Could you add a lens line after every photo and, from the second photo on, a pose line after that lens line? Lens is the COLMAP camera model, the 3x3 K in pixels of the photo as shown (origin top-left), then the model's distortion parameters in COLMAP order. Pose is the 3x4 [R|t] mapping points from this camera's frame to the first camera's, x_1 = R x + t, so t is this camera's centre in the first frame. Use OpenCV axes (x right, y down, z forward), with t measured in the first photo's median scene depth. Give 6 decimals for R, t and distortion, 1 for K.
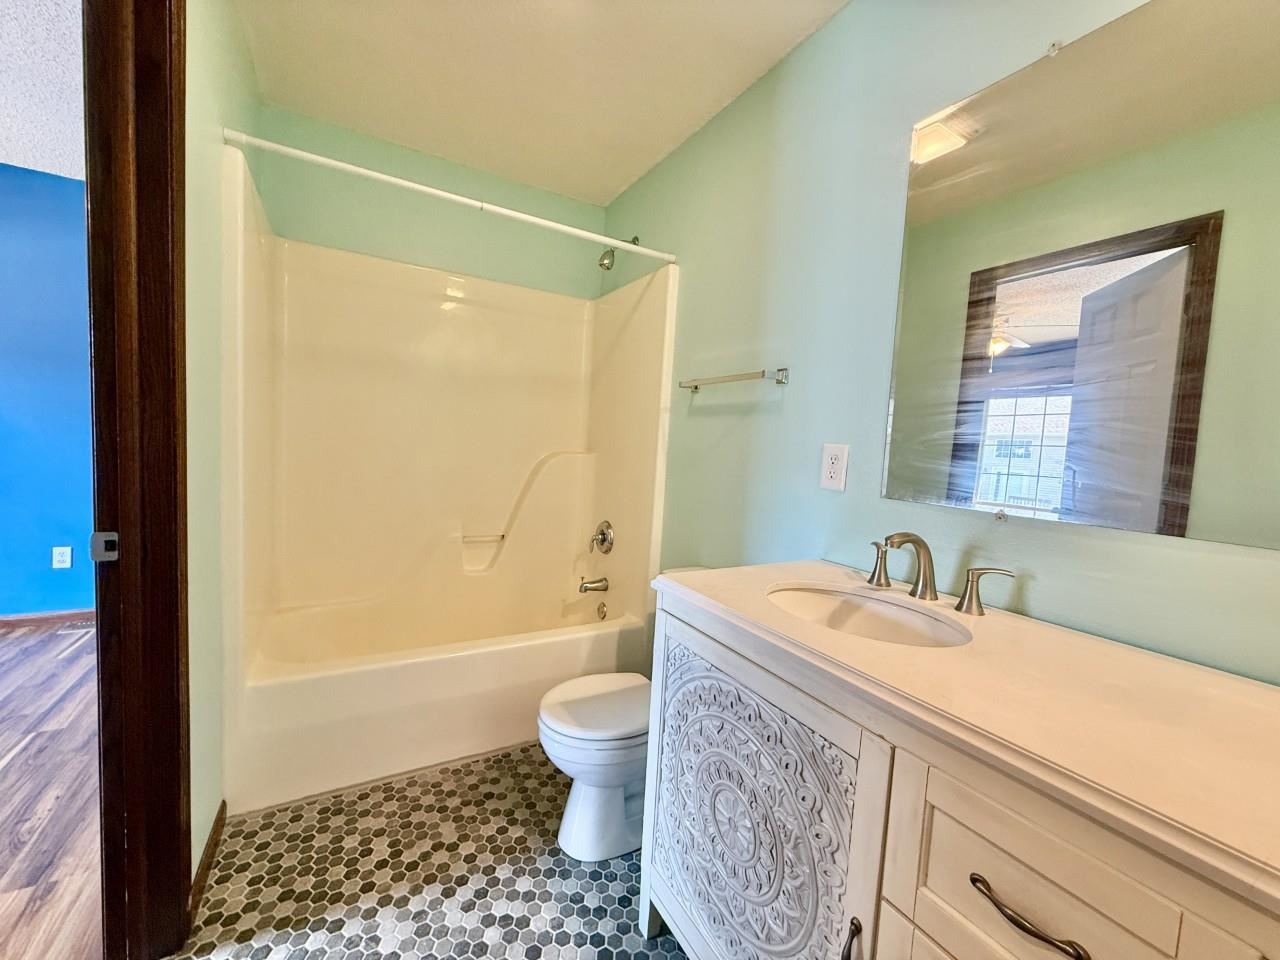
lens RADIAL K [[508.7, 0, 636.1], [0, 508.7, 480.1], [0, 0, 1]] dist [-0.001204, 0.000051]
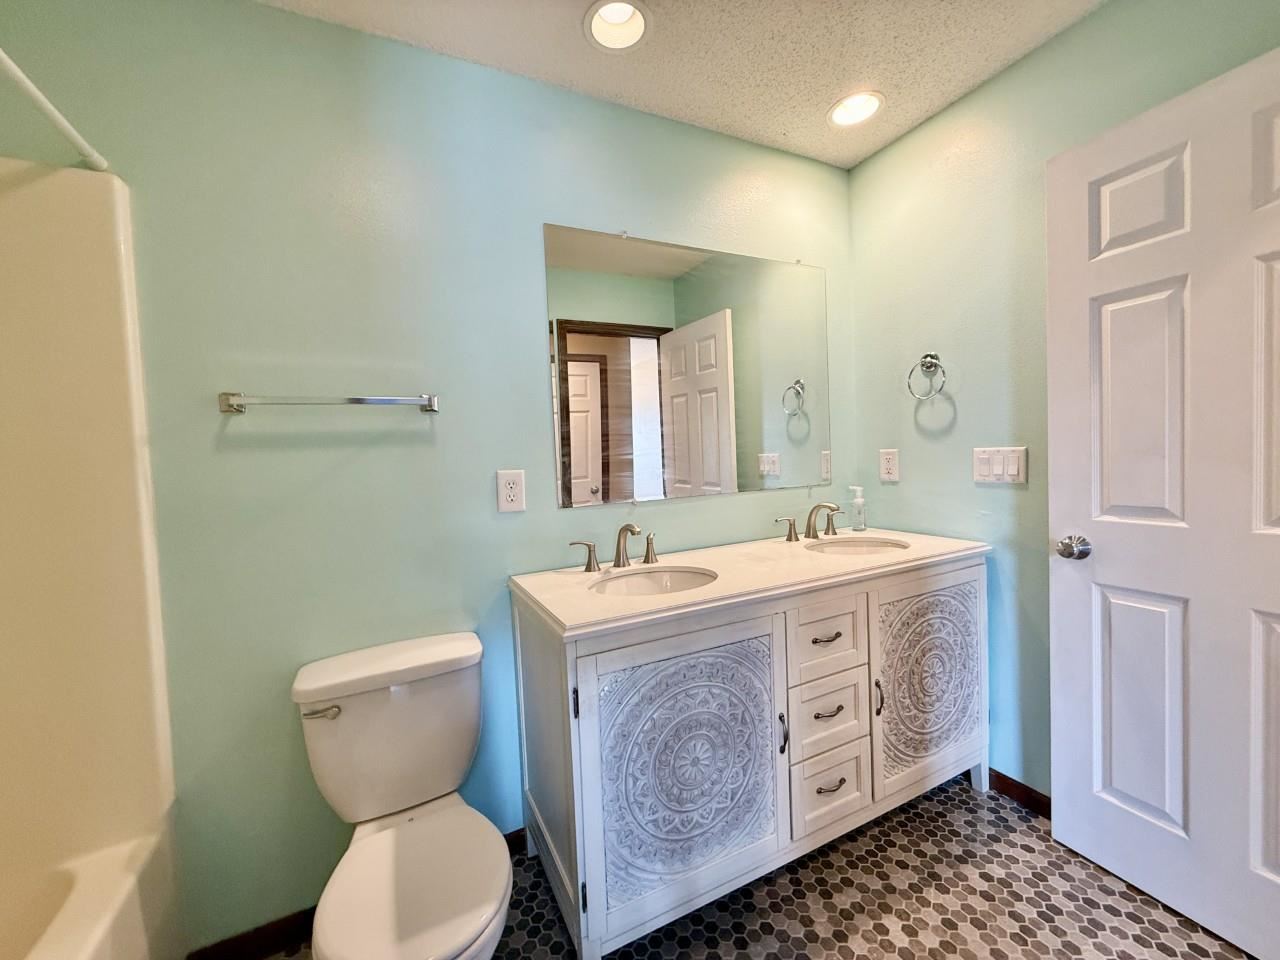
lens RADIAL K [[508.7, 0, 636.1], [0, 508.7, 480.1], [0, 0, 1]] dist [-0.001204, 0.000051]
pose [[0.066747, -0.107348, 0.991978, -0.689436], [0.122247, 0.987585, 0.098647, -0.125312], [-0.990253, 0.114682, 0.079042, 0.636227]]
